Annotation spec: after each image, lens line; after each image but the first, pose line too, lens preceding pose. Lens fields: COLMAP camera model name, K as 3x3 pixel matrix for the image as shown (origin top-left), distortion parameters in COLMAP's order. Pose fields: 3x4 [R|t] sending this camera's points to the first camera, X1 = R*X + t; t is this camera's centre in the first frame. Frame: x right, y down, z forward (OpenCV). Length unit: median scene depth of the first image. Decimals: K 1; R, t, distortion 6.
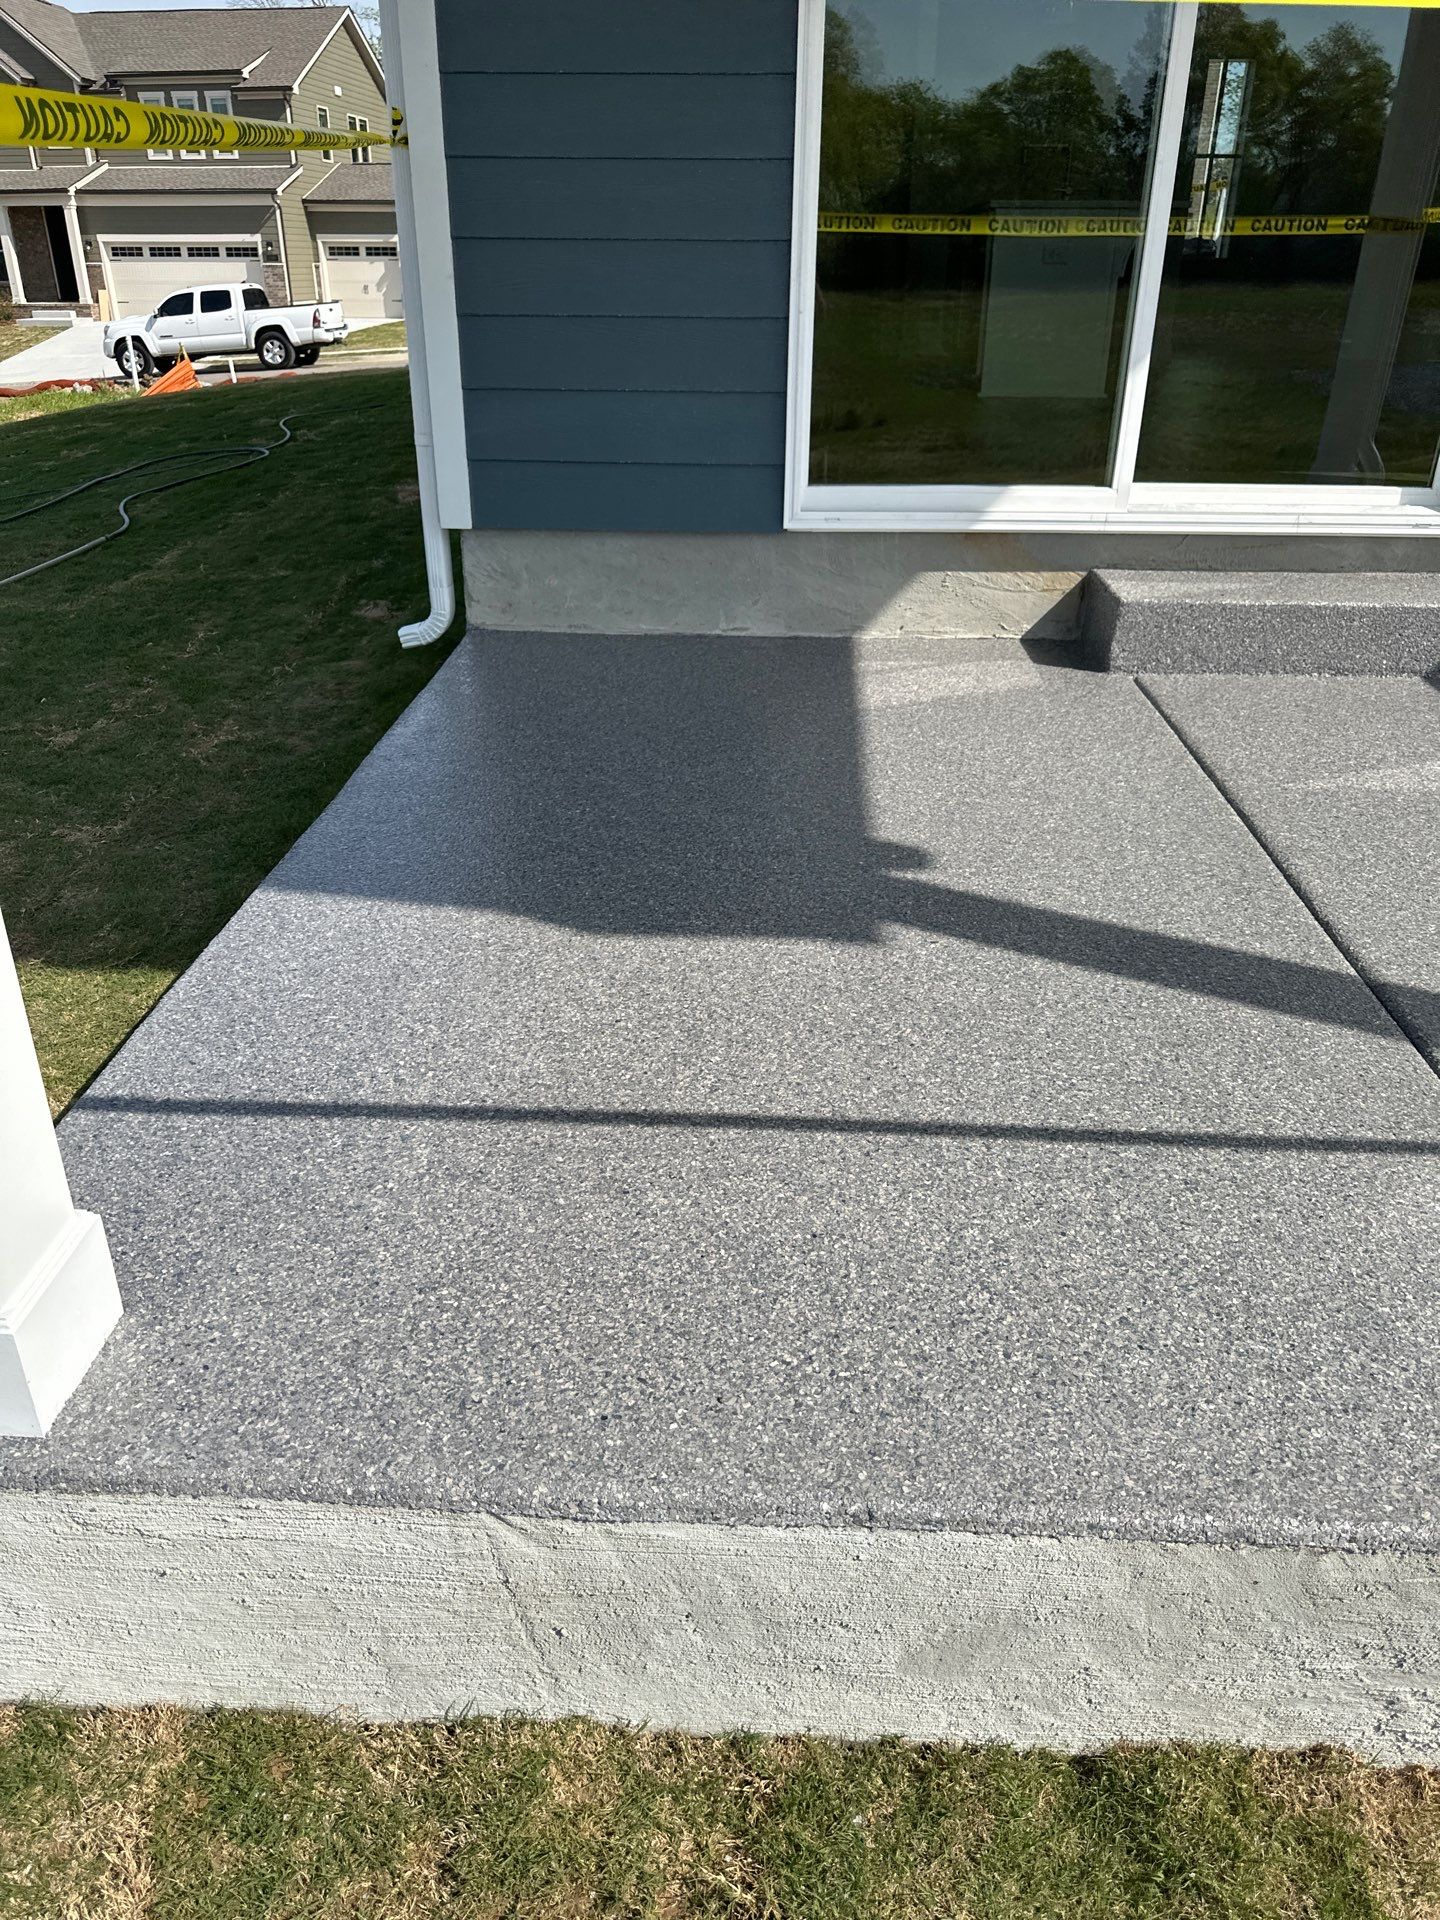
lens RADIAL K [[1407.4, 0, 732.1], [0, 1407.4, 950.3], [0, 0, 1]] dist [0.056982, -0.074869]
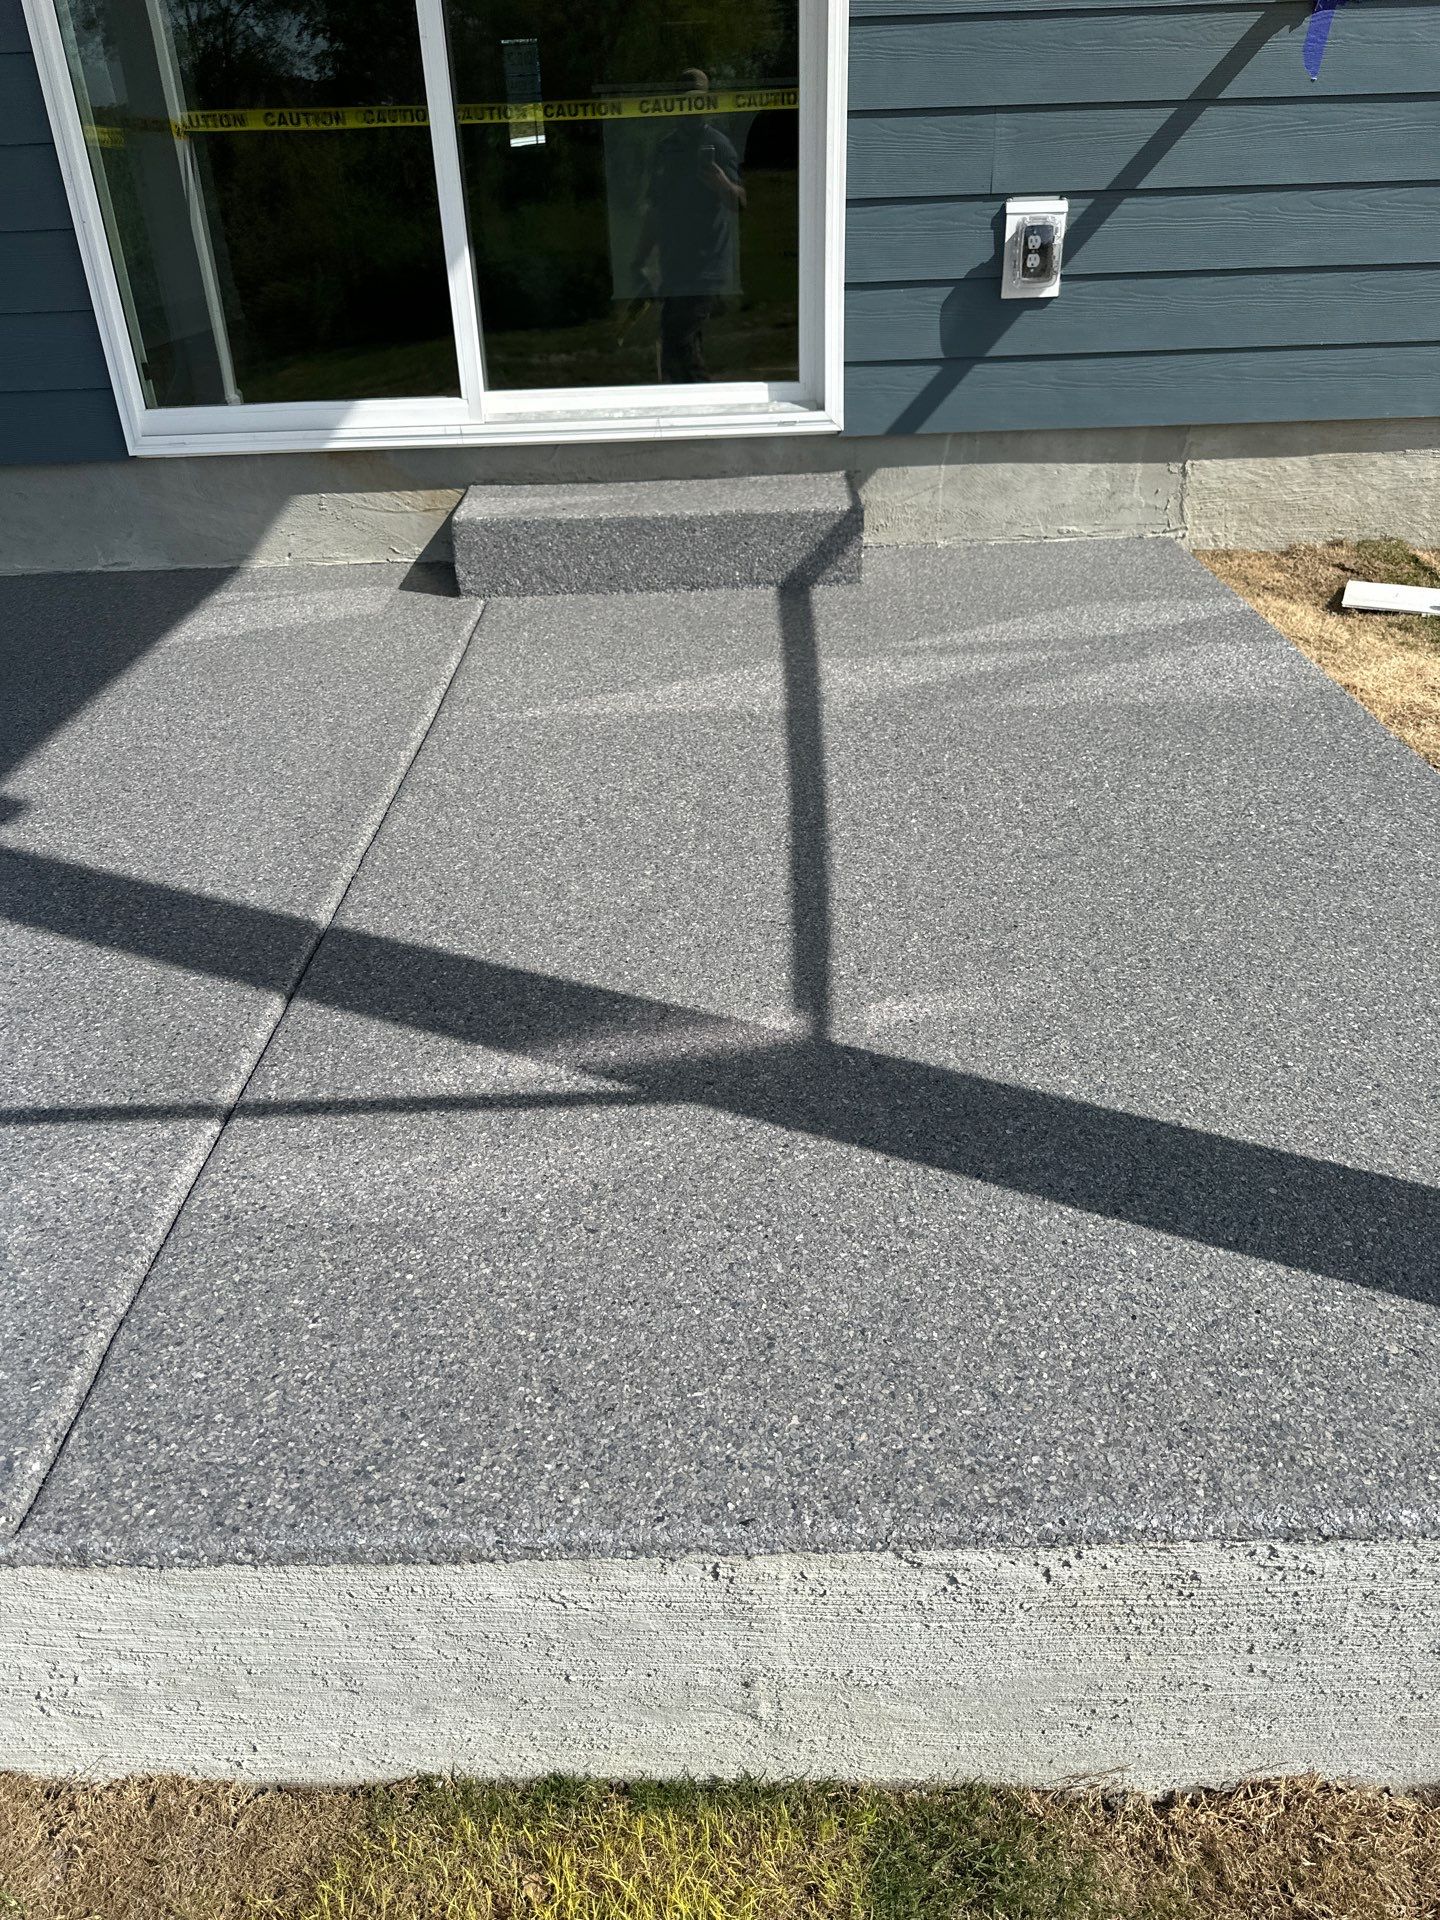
lens RADIAL K [[1407.4, 0, 715.9], [0, 1407.4, 970.8], [0, 0, 1]] dist [0.056982, -0.074869]
pose [[0.998478, -0.053450, 0.013567, 0.418679], [0.052328, 0.995979, 0.072717, -0.002970], [-0.017400, -0.071896, 0.997260, 0.017906]]
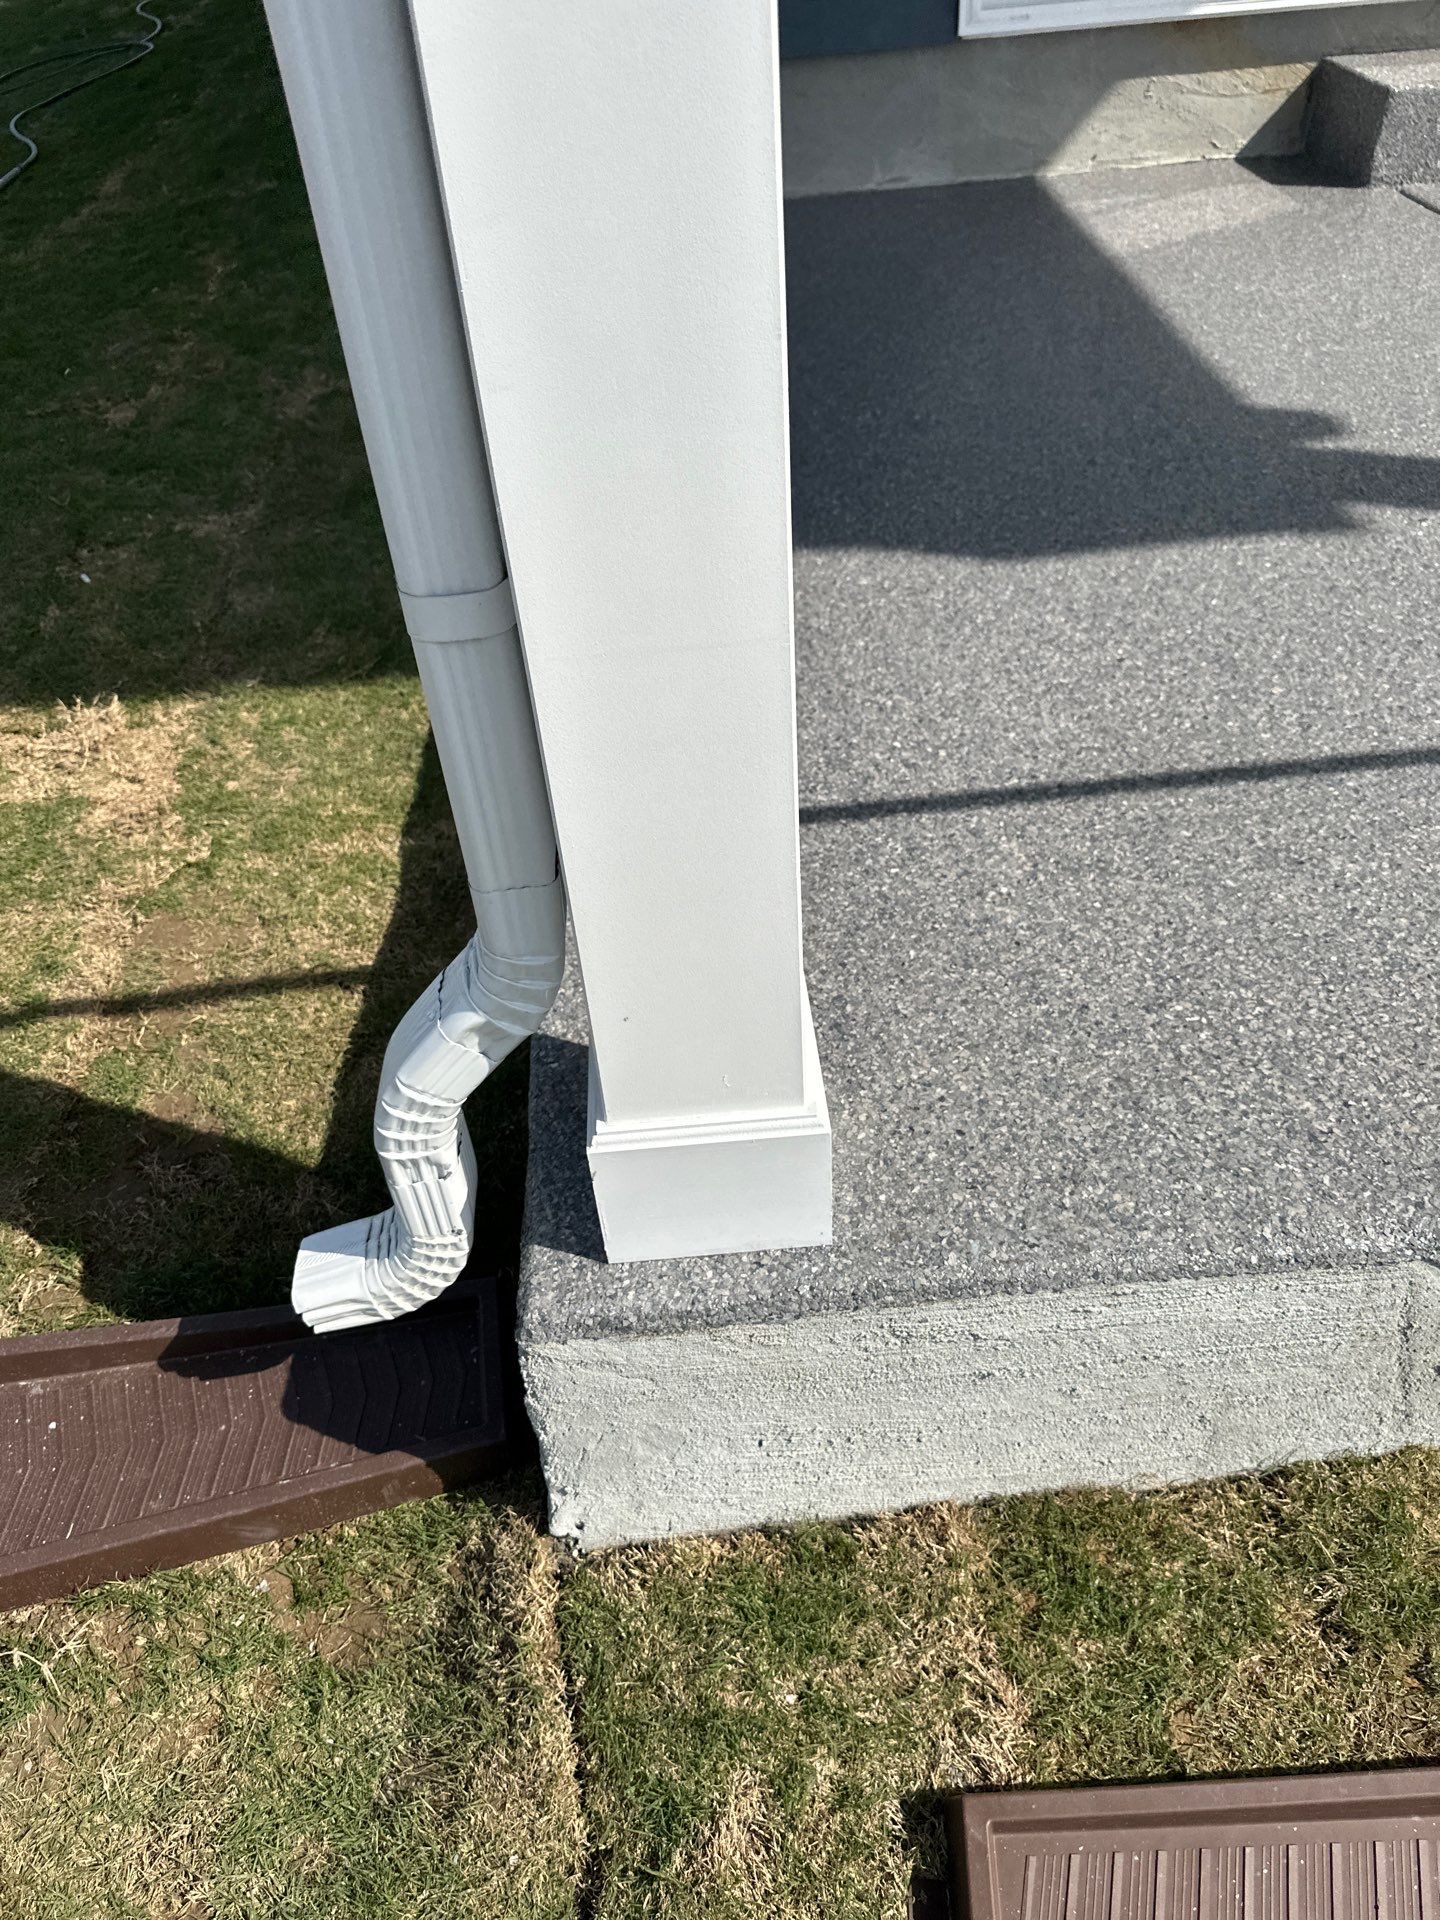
lens RADIAL K [[1407.4, 0, 724.5], [0, 1407.4, 965.2], [0, 0, 1]] dist [0.056982, -0.074869]
pose [[0.989967, -0.132588, 0.048840, -0.218368], [0.116421, 0.961273, 0.249800, -0.007131], [-0.080069, -0.241608, 0.967065, 0.104000]]
